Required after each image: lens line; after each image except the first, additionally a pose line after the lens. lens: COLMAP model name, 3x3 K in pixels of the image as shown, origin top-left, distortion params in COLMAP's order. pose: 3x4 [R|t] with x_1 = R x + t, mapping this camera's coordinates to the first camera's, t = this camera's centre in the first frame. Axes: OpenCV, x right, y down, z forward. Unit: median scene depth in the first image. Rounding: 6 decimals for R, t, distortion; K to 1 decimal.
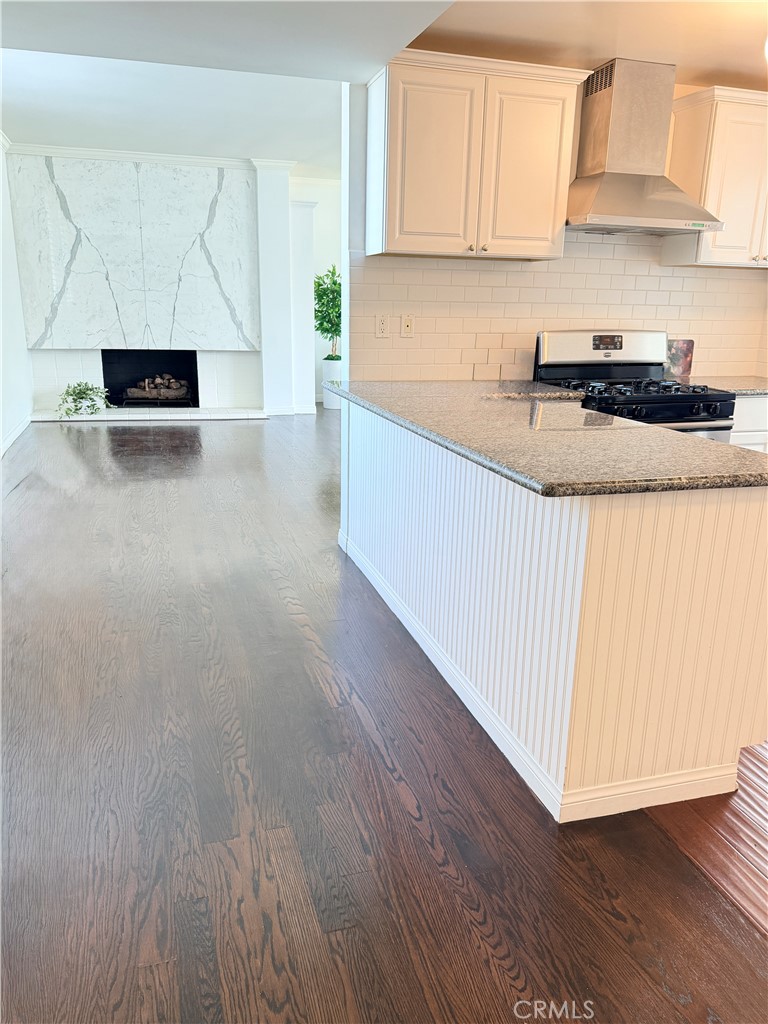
lens RADIAL K [[769.2, 0, 386.9], [0, 769.2, 526.0], [0, 0, 1]] dist [0.126840, -0.253624]
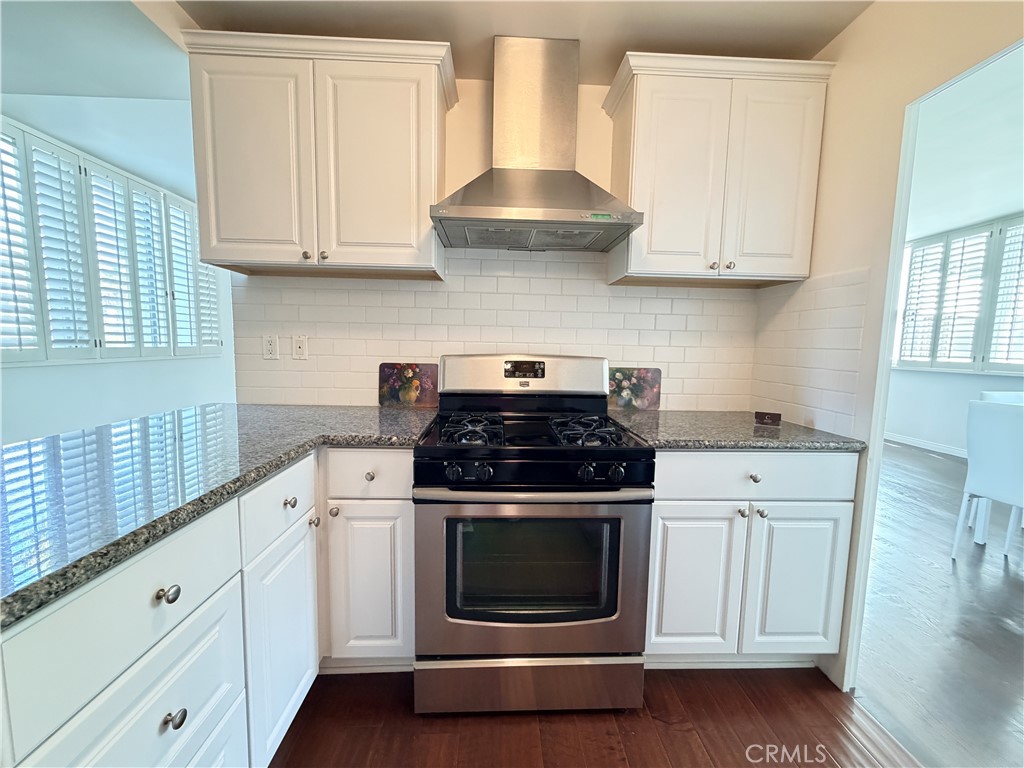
lens RADIAL K [[419.5, 0, 512.0], [0, 419.5, 384.0], [0, 0, 1]] dist [-0.001114, 0.000179]
pose [[0.966702, 0.025891, -0.254591, 0.383049], [-0.073494, 0.981047, -0.179292, -0.138725], [0.245124, 0.192033, 0.950283, 0.573367]]
